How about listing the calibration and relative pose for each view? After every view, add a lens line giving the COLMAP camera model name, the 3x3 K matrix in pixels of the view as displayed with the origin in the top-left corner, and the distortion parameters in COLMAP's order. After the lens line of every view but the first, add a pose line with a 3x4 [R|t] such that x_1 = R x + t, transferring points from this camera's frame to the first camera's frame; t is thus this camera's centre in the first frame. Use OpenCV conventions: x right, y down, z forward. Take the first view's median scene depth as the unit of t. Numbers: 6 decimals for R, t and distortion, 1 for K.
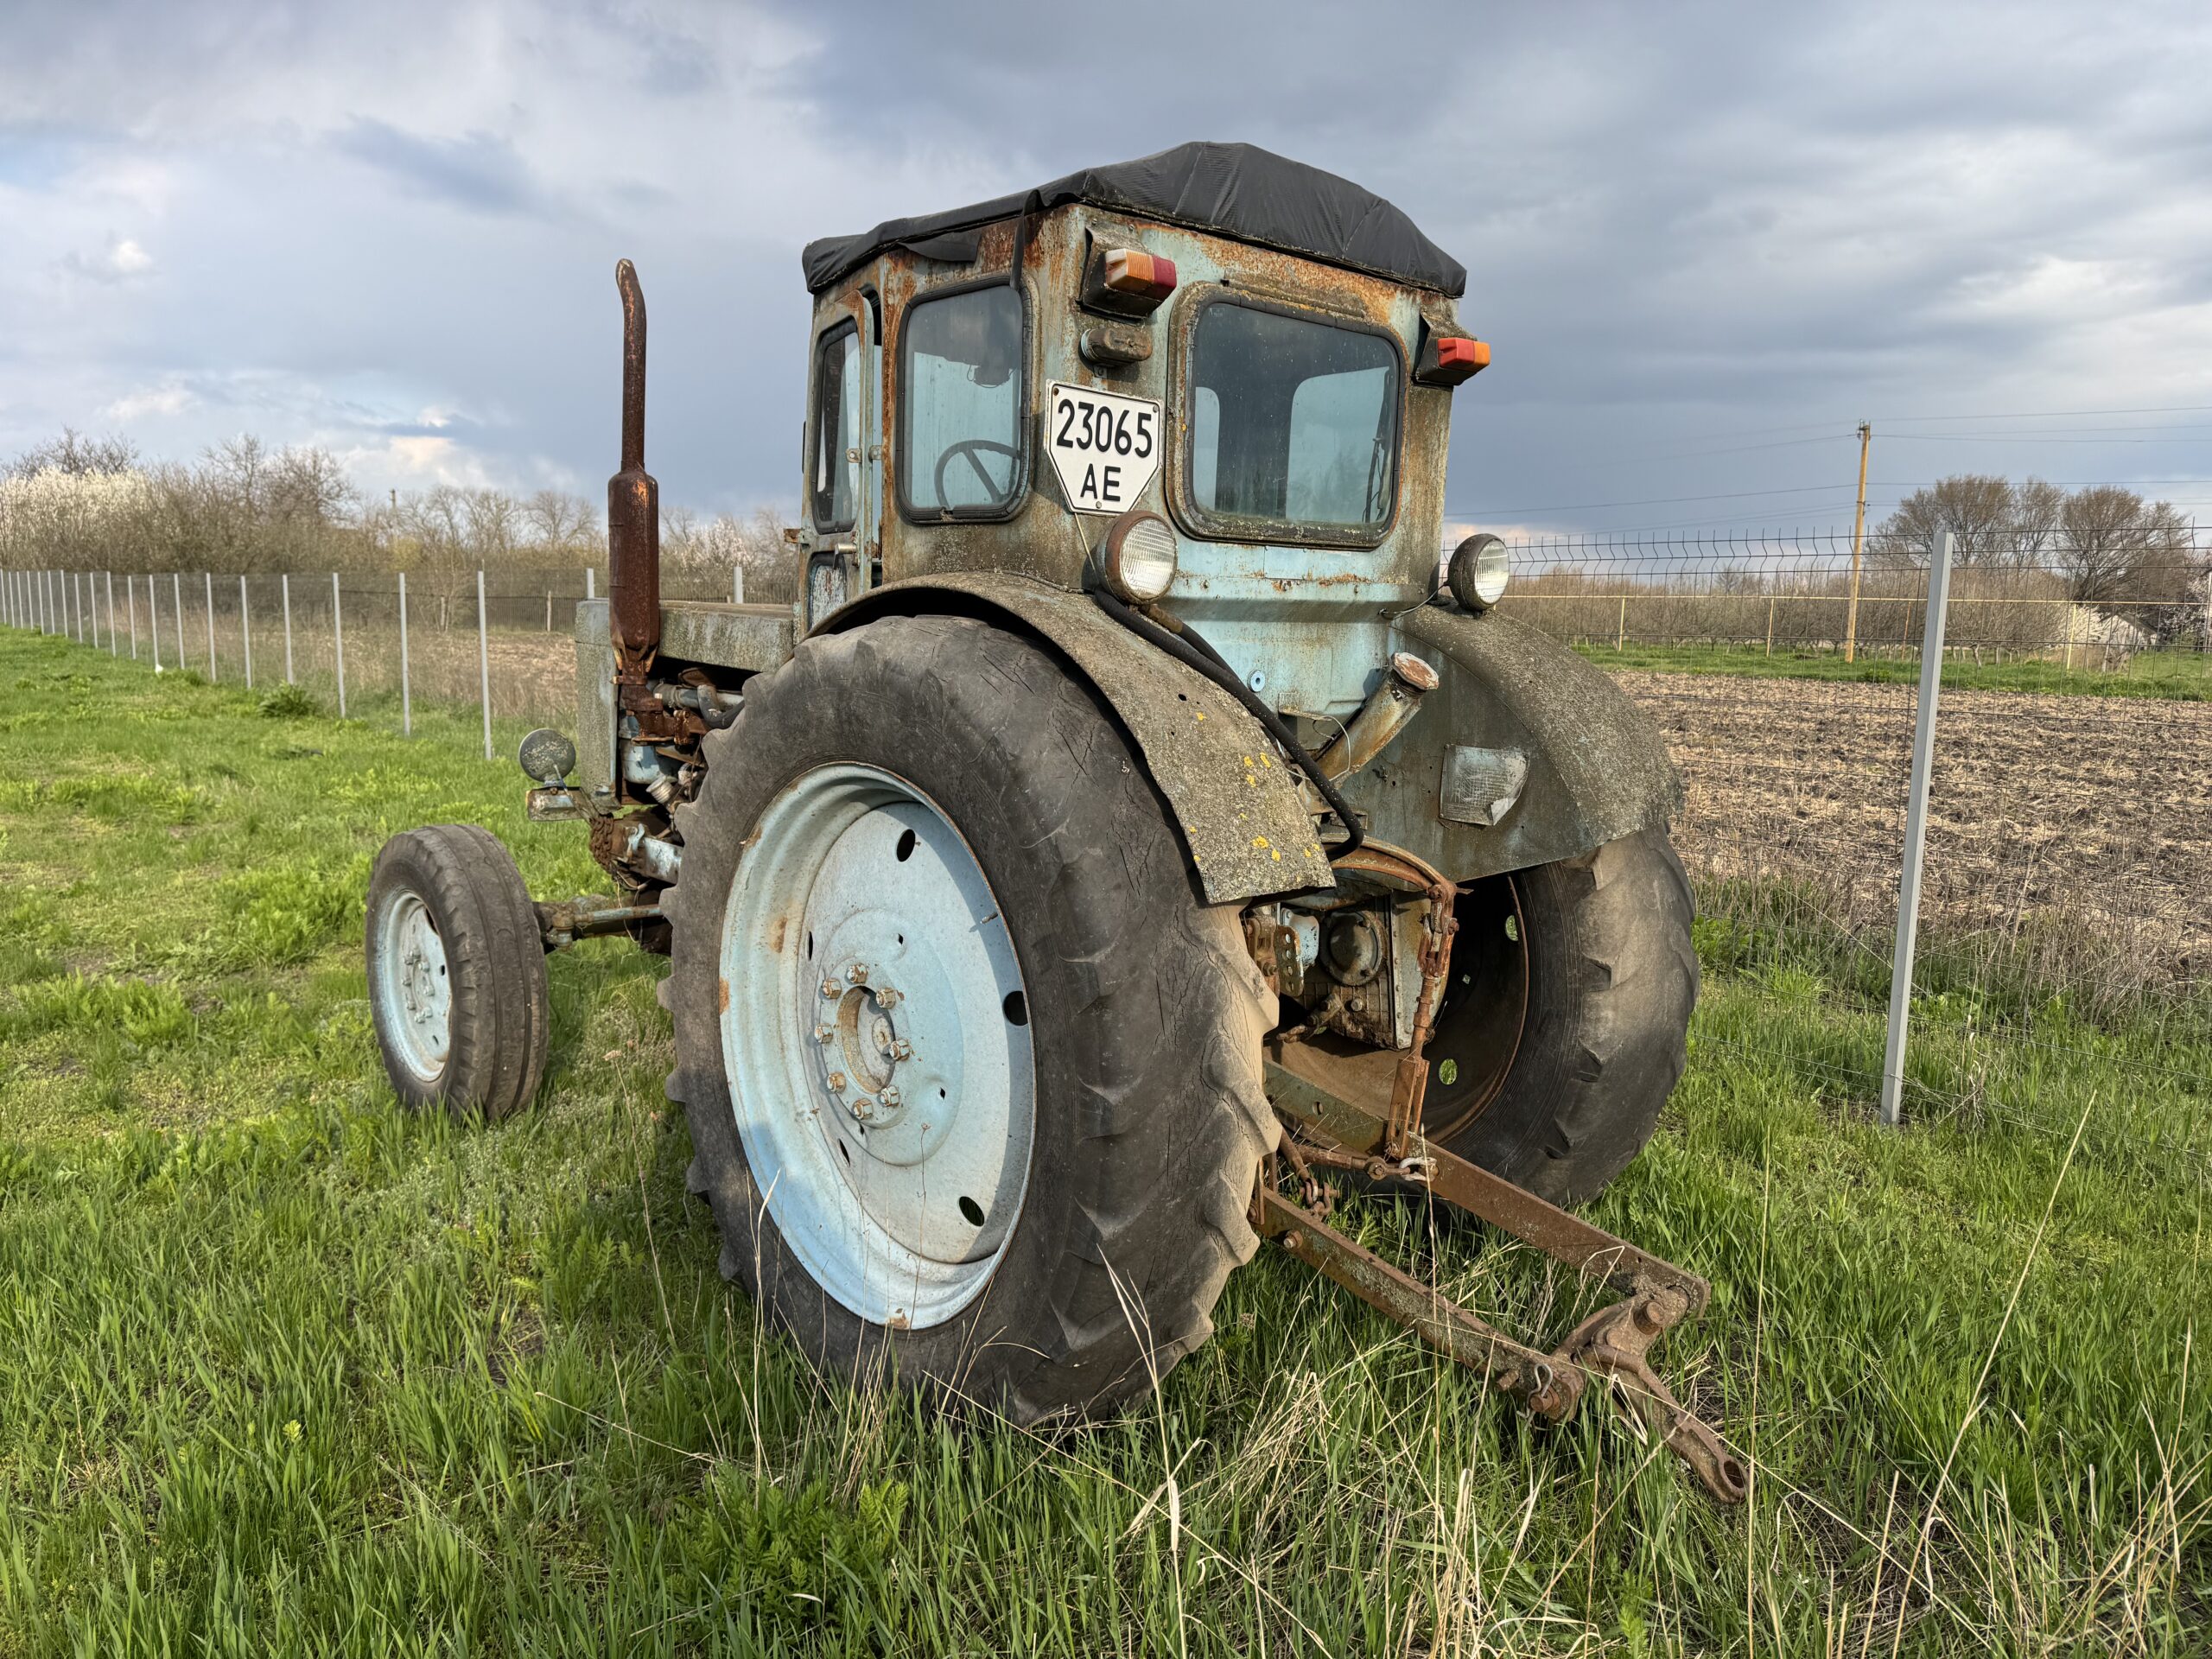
lens RADIAL K [[1537.2, 0, 1110.3], [0, 1537.2, 839.3], [0, 0, 1]] dist [0.168053, -0.328354]
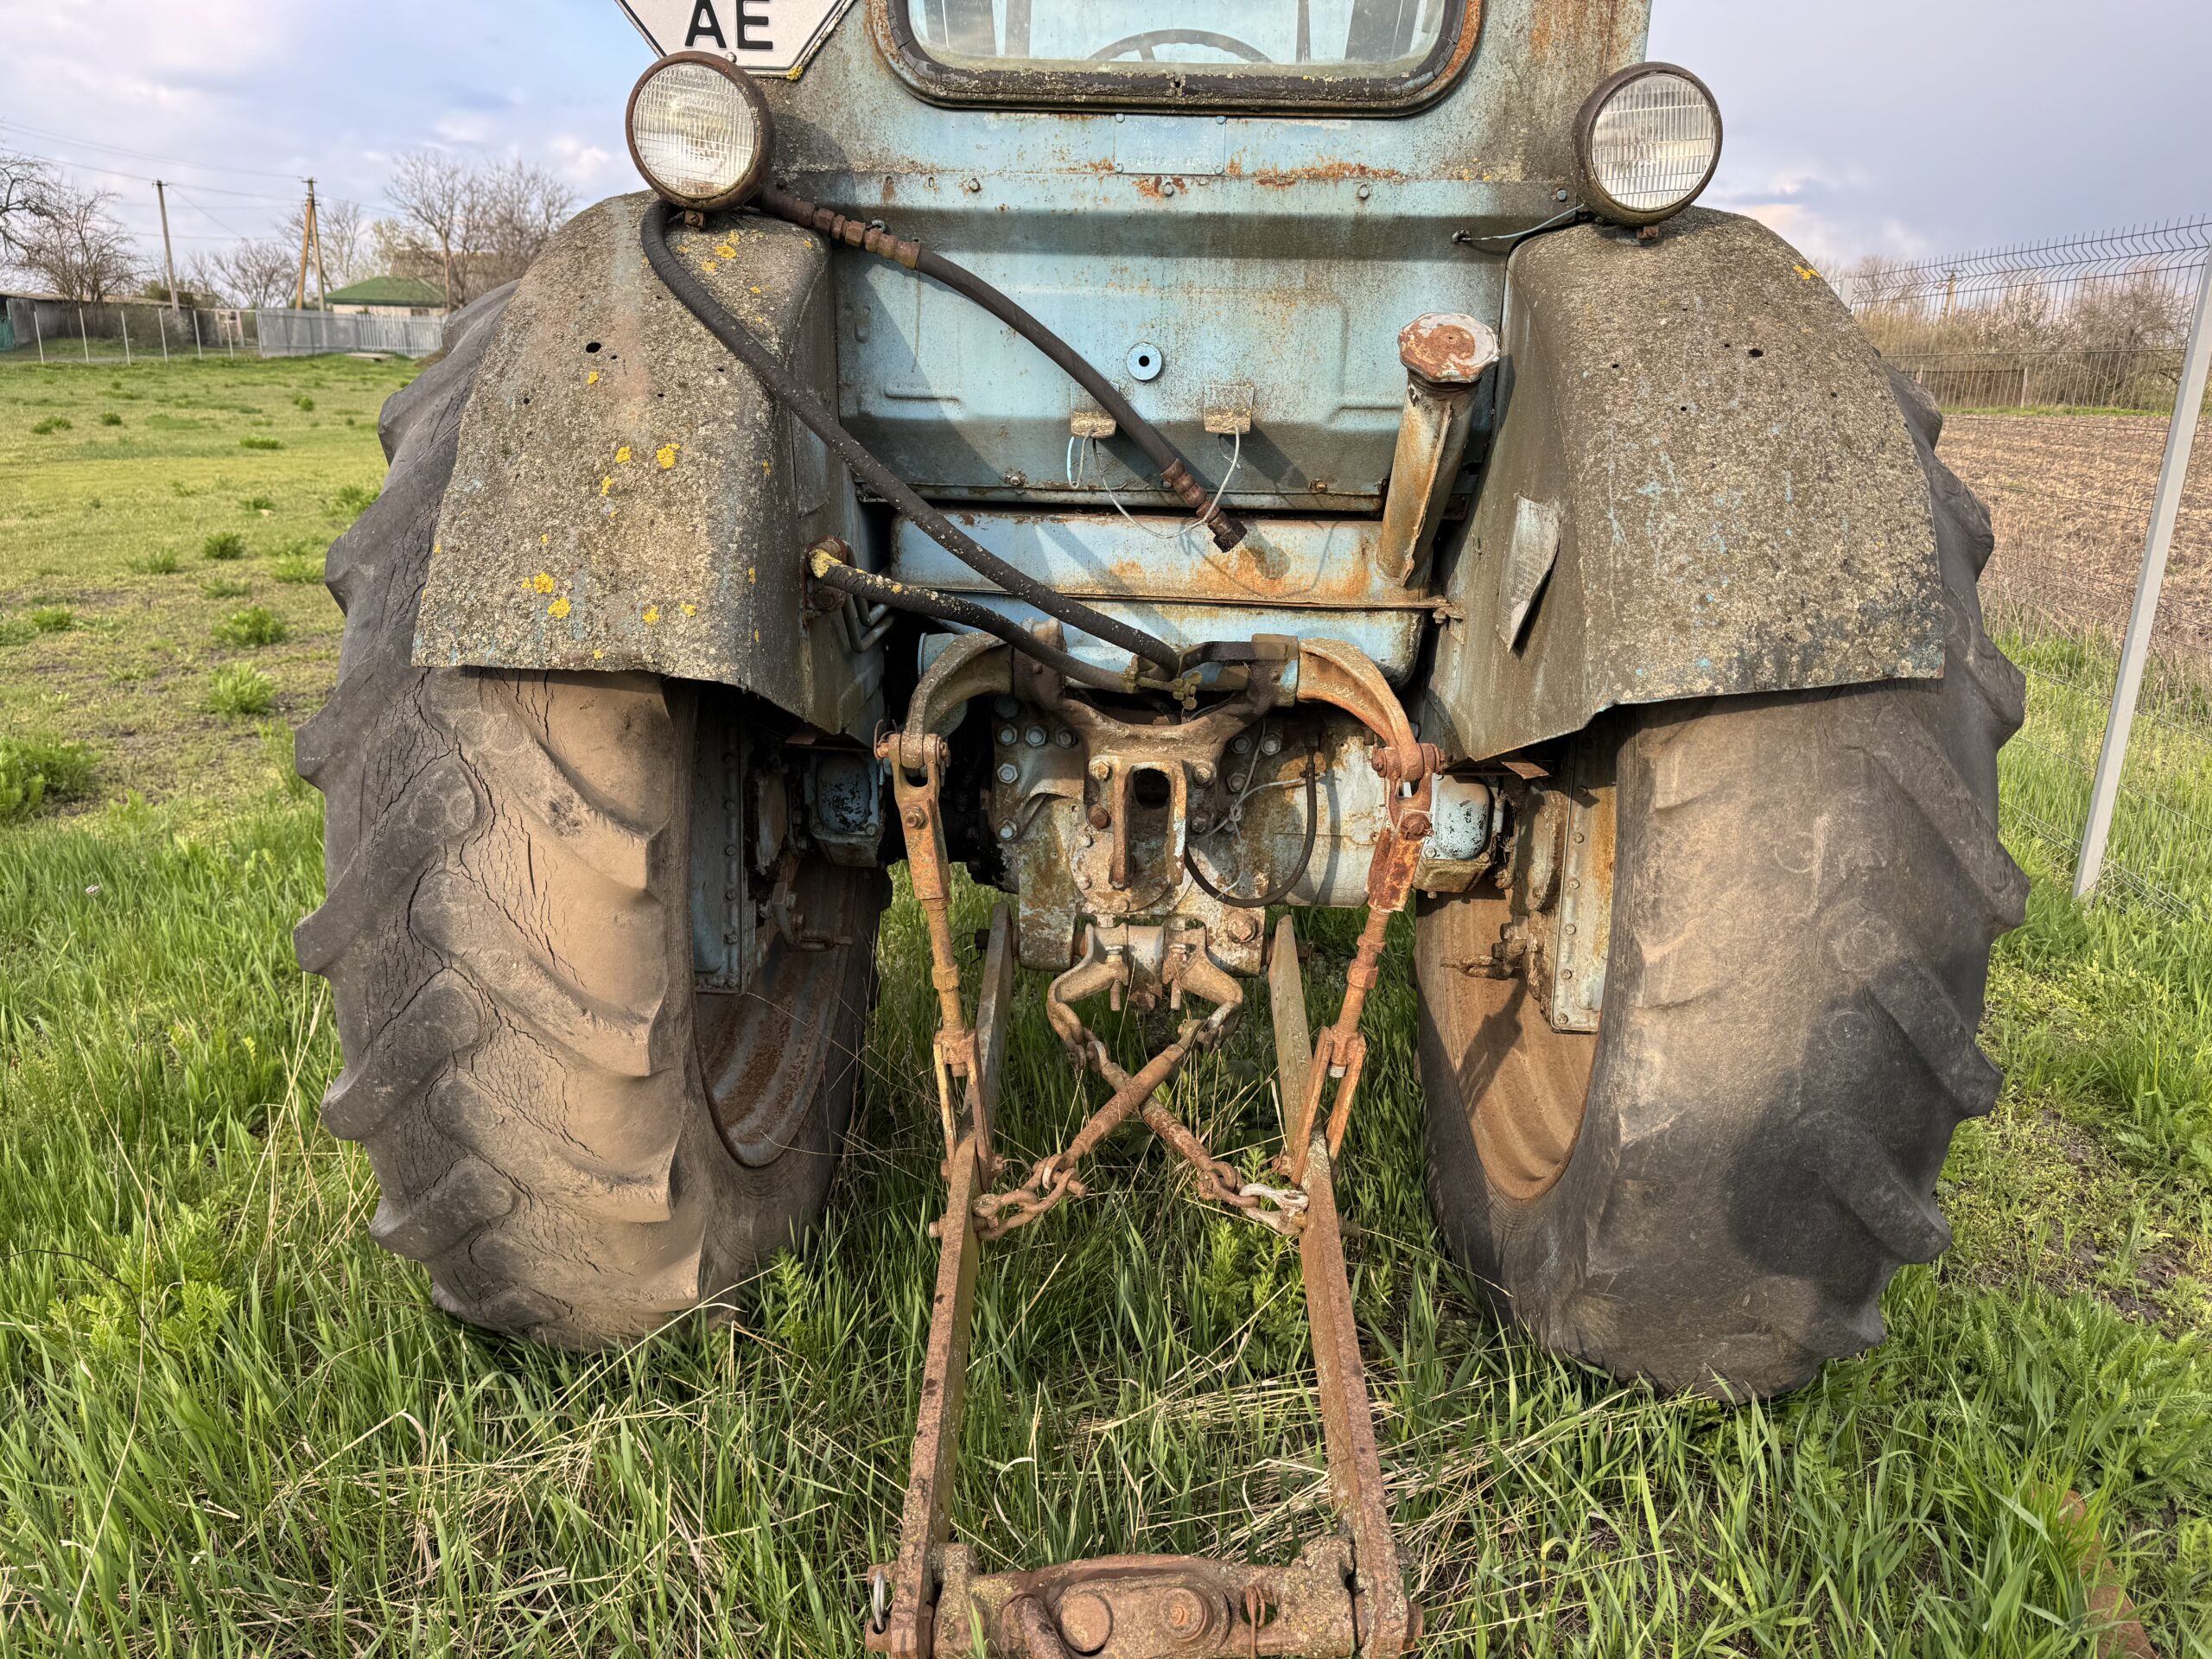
lens RADIAL K [[1537.2, 0, 1110.3], [0, 1537.2, 839.3], [0, 0, 1]] dist [0.168053, -0.328354]
pose [[0.709160, 0.203215, -0.675126, 0.610321], [-0.110205, 0.977741, 0.178542, -0.030399], [0.696381, -0.052212, 0.715771, 0.617541]]
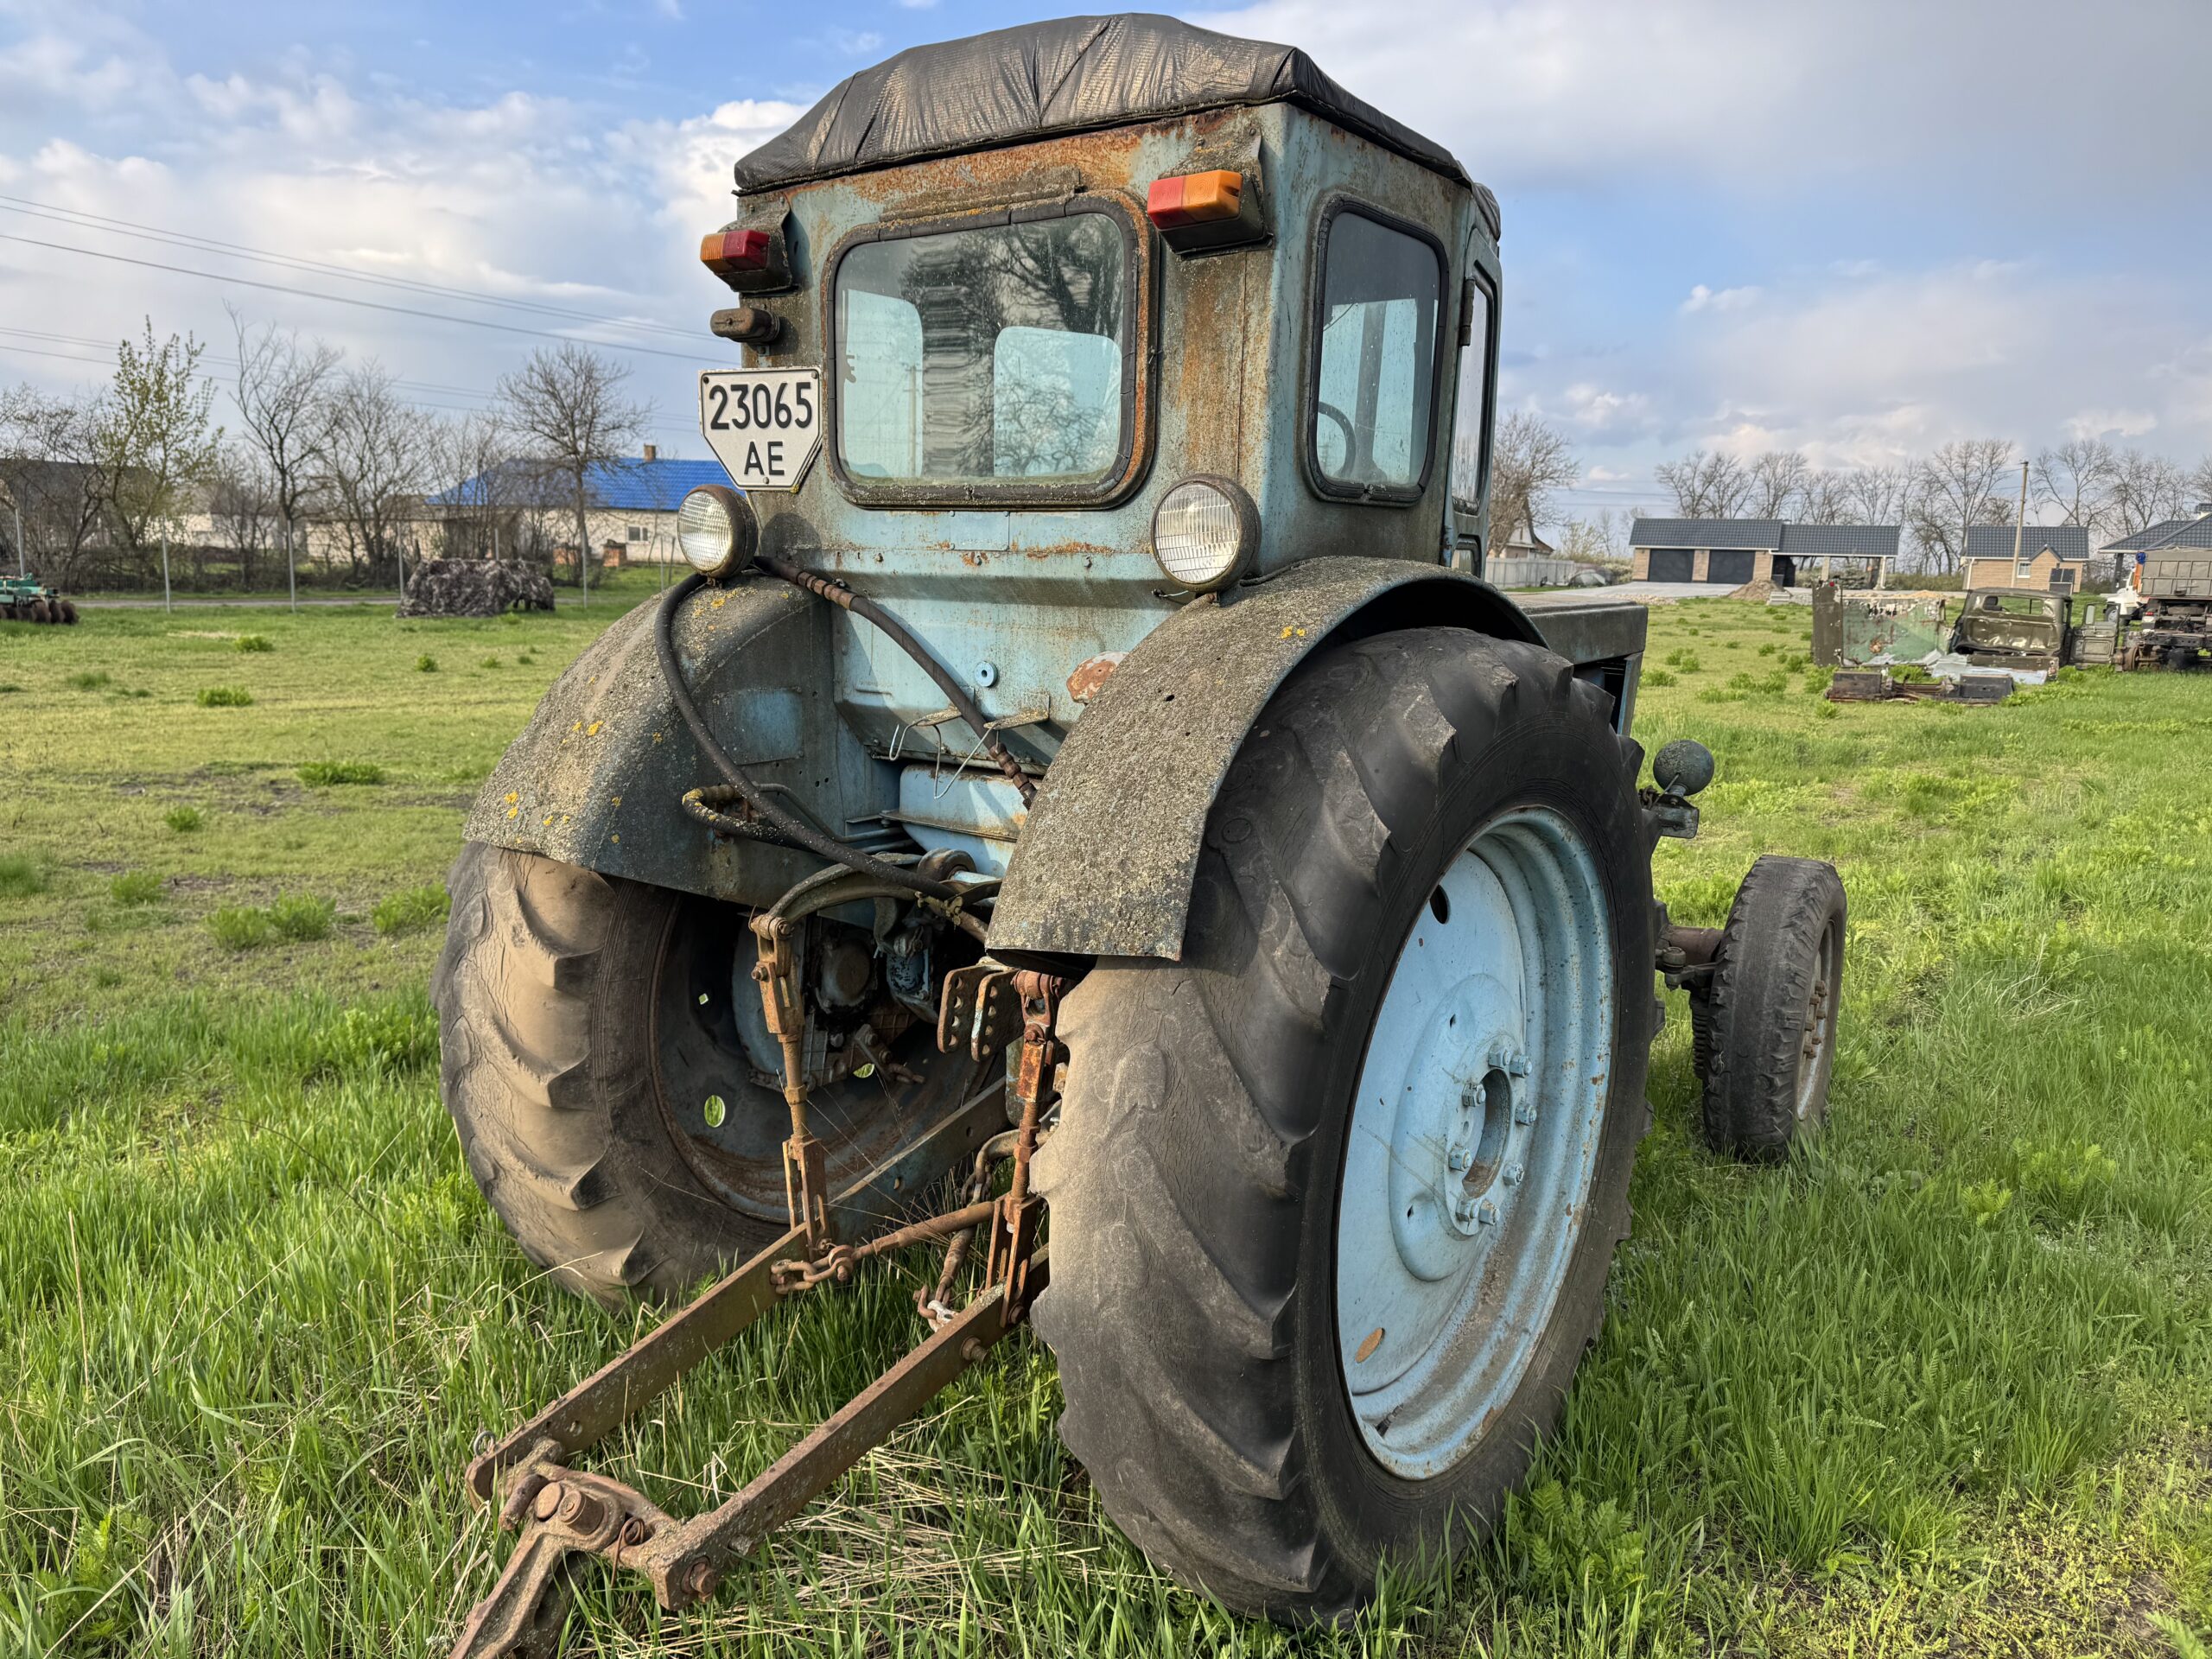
lens RADIAL K [[1537.2, 0, 1110.3], [0, 1537.2, 839.3], [0, 0, 1]] dist [0.168053, -0.328354]
pose [[0.192432, 0.153147, -0.969286, 1.059530], [-0.161539, 0.979216, 0.122645, -0.145748], [0.967923, 0.132976, 0.213171, 1.022732]]
